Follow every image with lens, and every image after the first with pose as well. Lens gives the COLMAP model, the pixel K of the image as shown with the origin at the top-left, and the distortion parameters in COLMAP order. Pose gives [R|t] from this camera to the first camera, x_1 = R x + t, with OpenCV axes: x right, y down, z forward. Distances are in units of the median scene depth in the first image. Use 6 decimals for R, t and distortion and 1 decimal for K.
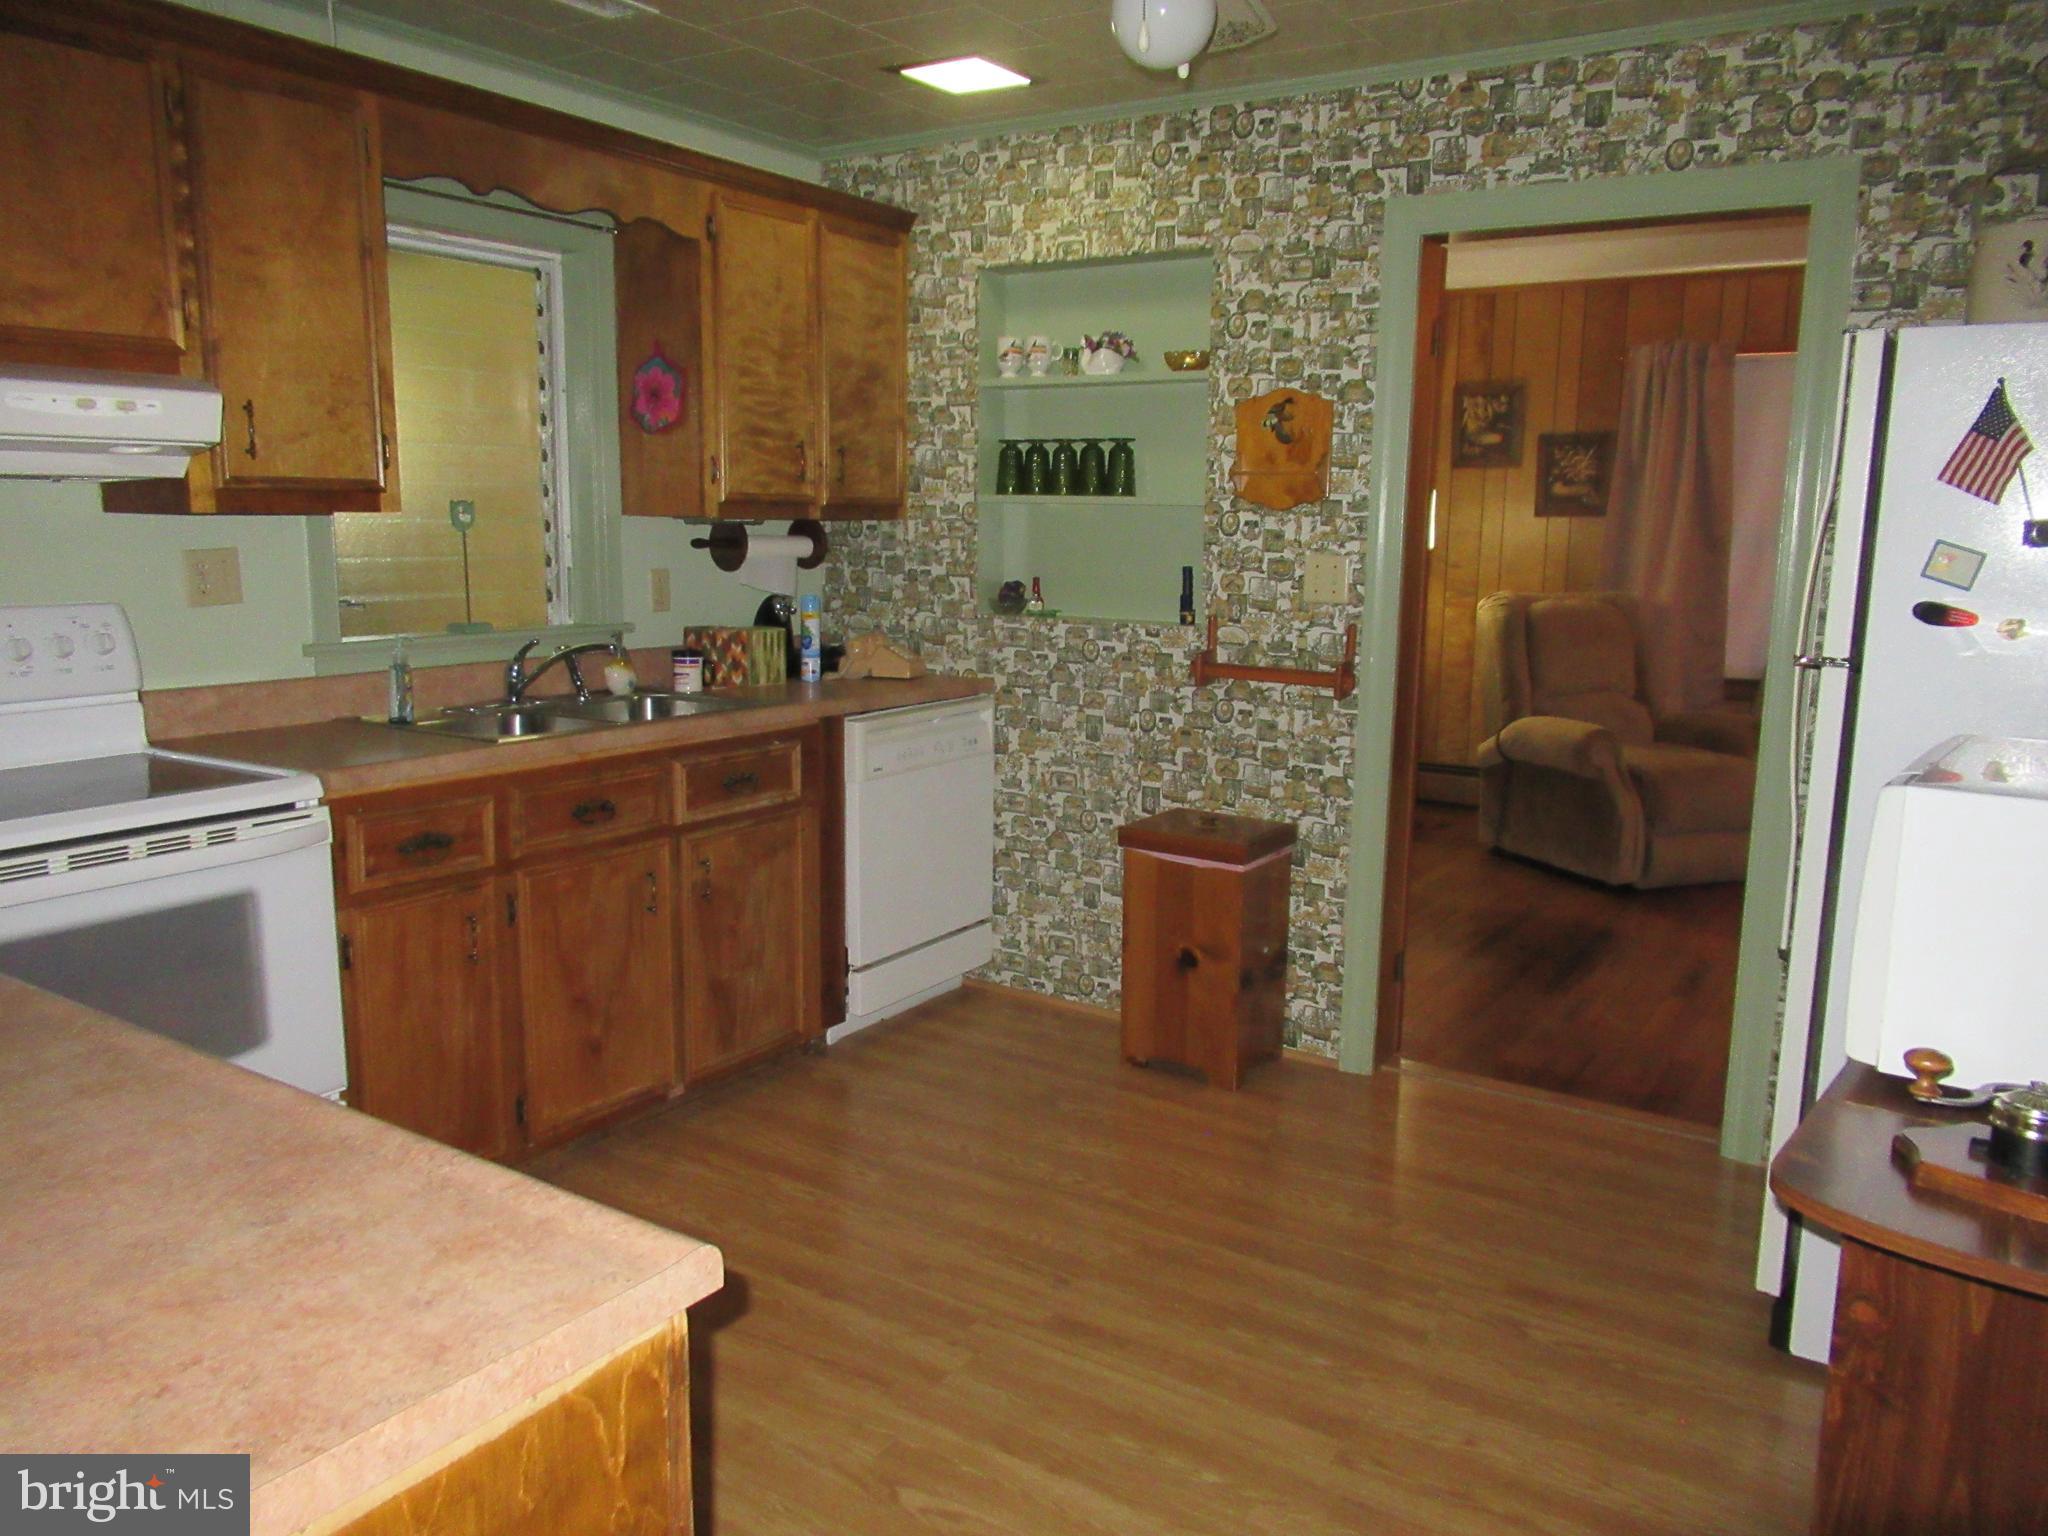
lens RADIAL K [[1527.9, 0, 1013.9], [0, 1527.9, 772.4], [0, 0, 1]] dist [-0.005734, -0.001223]
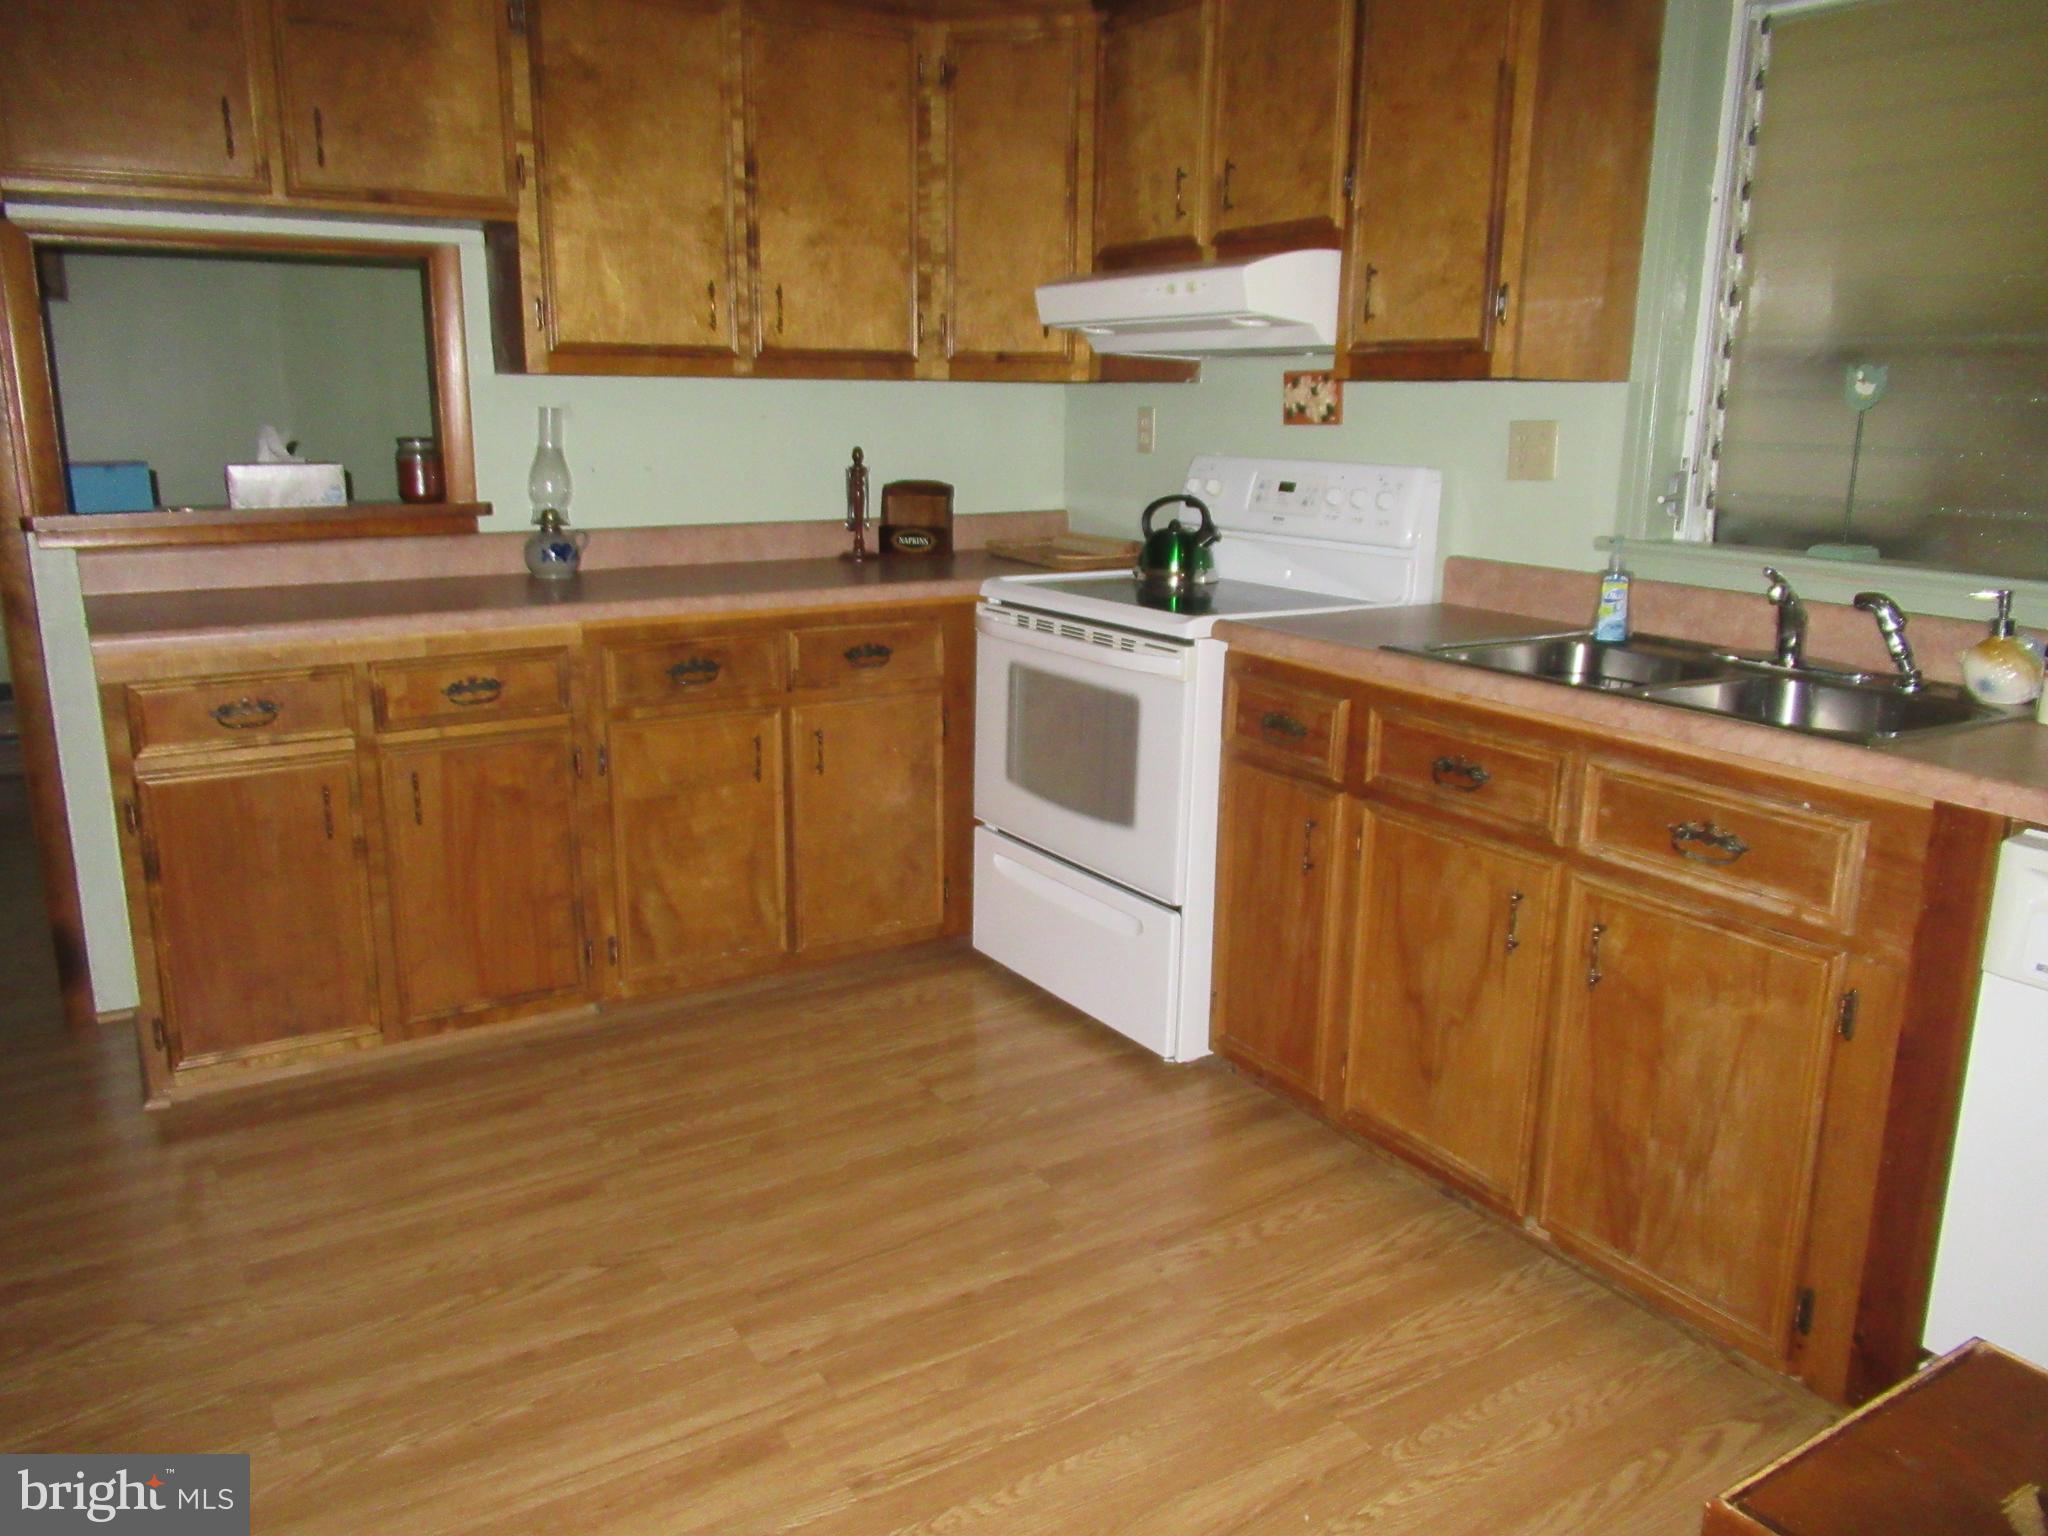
lens RADIAL K [[1527.9, 0, 1016.0], [0, 1527.9, 759.7], [0, 0, 1]] dist [-0.005734, -0.001223]
pose [[-0.400935, 0.198930, -0.894247, 0.439993], [-0.168294, 0.943533, 0.285348, -0.144308], [0.900516, 0.264902, -0.344816, 0.961993]]
